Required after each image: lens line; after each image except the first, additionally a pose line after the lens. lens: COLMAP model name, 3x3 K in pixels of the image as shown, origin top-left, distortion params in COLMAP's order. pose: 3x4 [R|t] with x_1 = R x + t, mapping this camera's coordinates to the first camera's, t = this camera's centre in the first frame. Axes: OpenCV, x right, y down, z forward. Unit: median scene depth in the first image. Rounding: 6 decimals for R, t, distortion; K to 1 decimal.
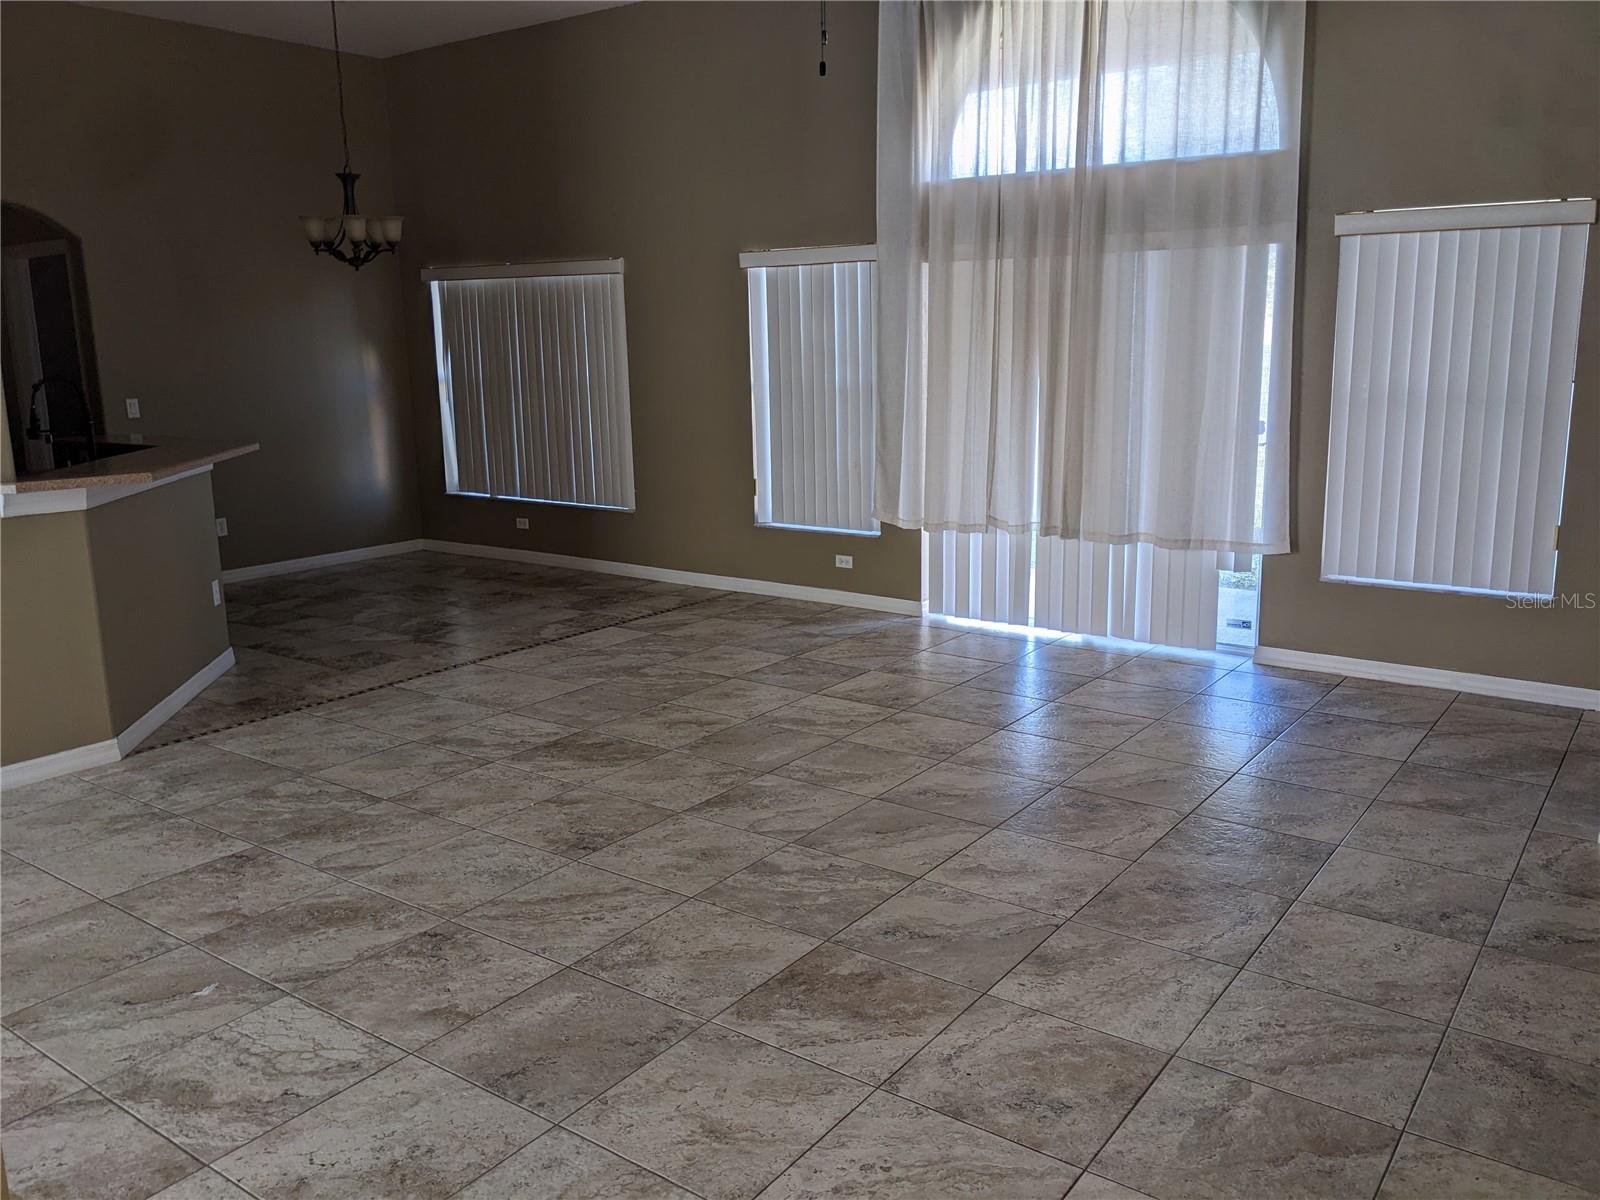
lens RADIAL K [[1259.2, 0, 846.6], [0, 1259.2, 589.0], [0, 0, 1]] dist [0.006921, -0.003988]
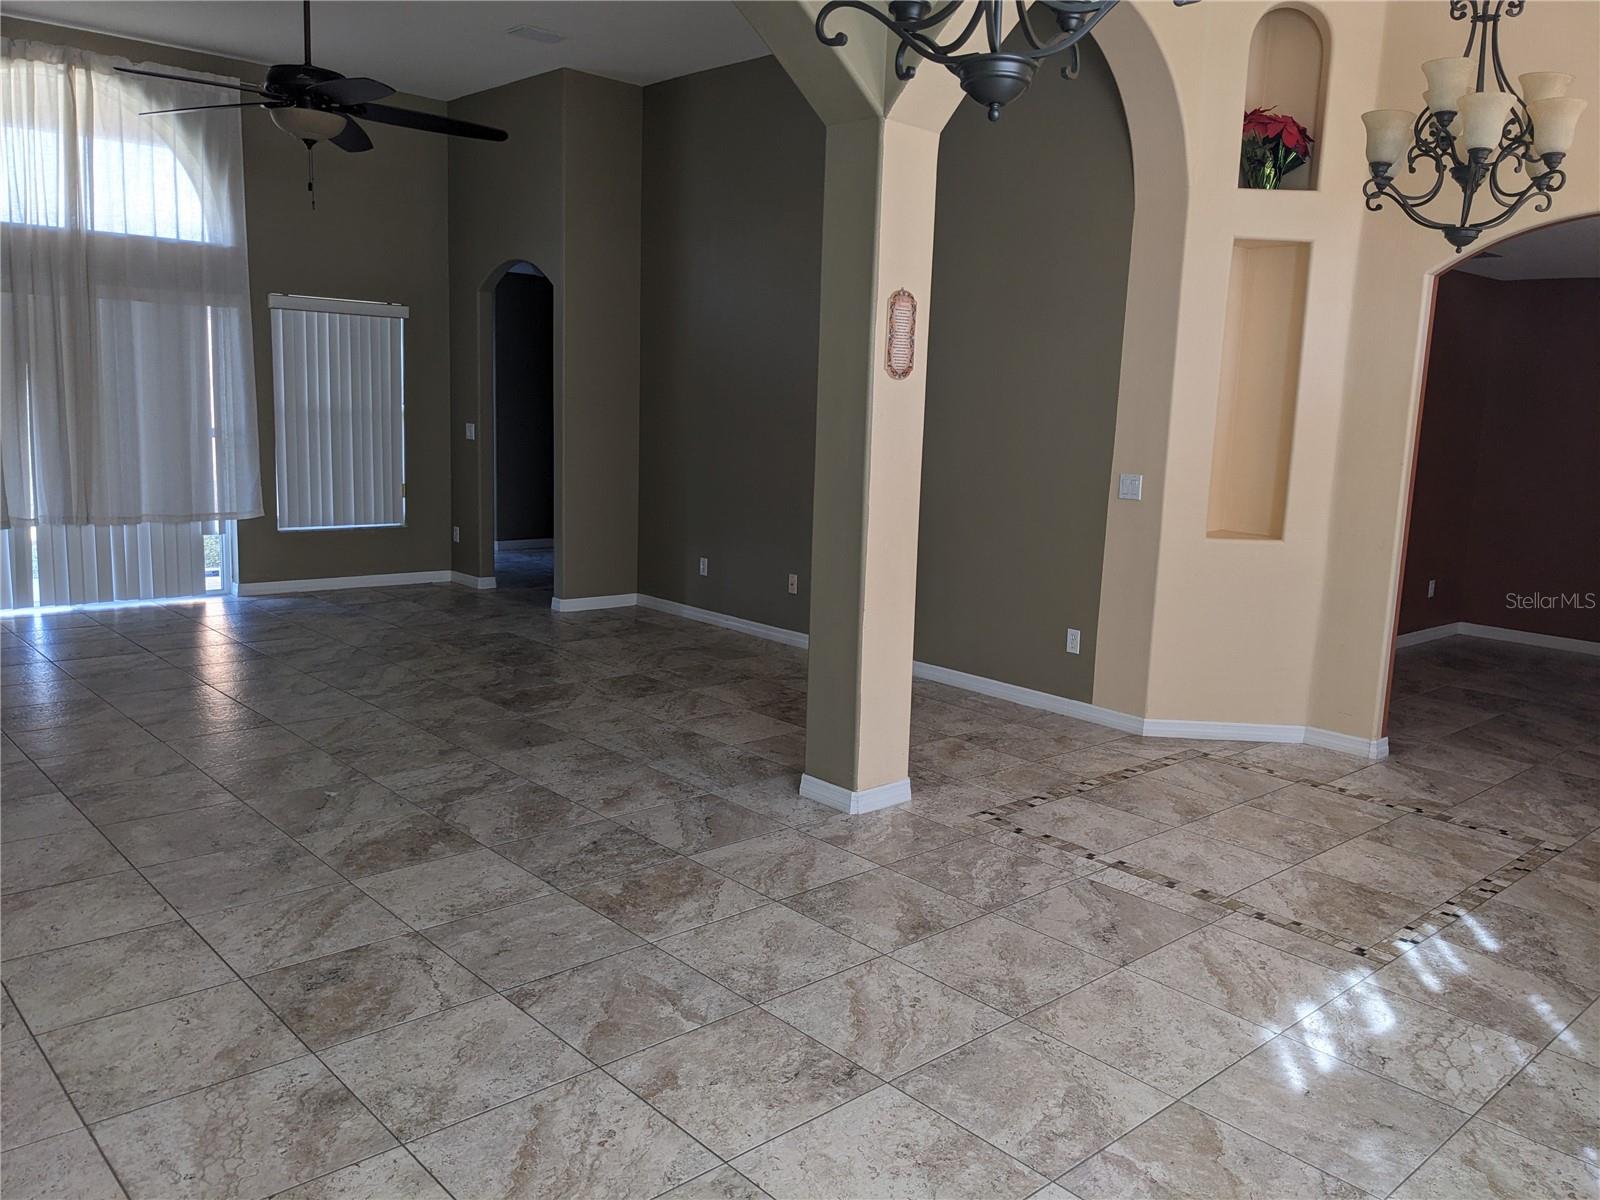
lens RADIAL K [[1259.2, 0, 846.6], [0, 1259.2, 589.0], [0, 0, 1]] dist [0.006921, -0.003988]
pose [[0.198021, -0.130069, 0.971530, -1.133487], [0.149543, 0.983563, 0.101199, 0.010008], [-0.968723, 0.125246, 0.214217, 0.028315]]
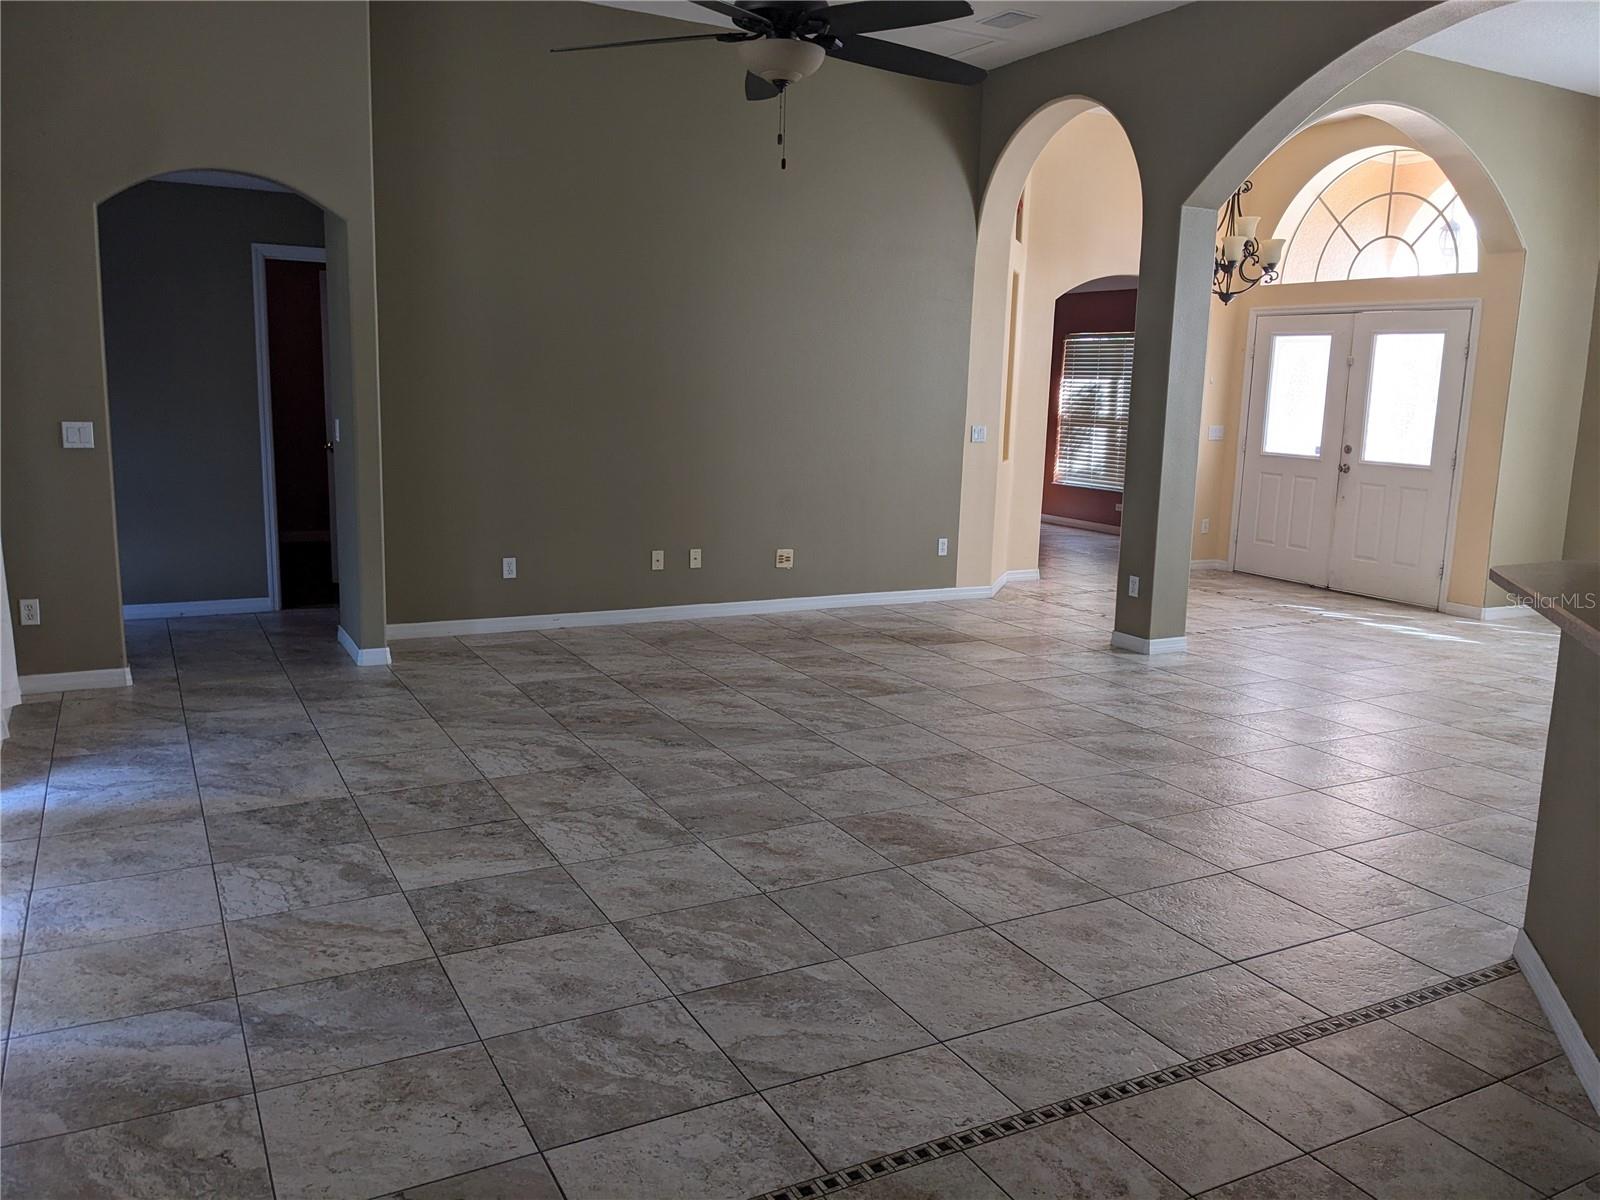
lens RADIAL K [[1270.4, 0, 853.5], [0, 1270.4, 595.7], [0, 0, 1]] dist [0.039989, -0.001733]
pose [[-0.903220, -0.088475, 0.419958, -0.509158], [0.064679, 0.939284, 0.336991, -0.318399], [-0.424275, 0.331539, -0.842658, 1.657455]]
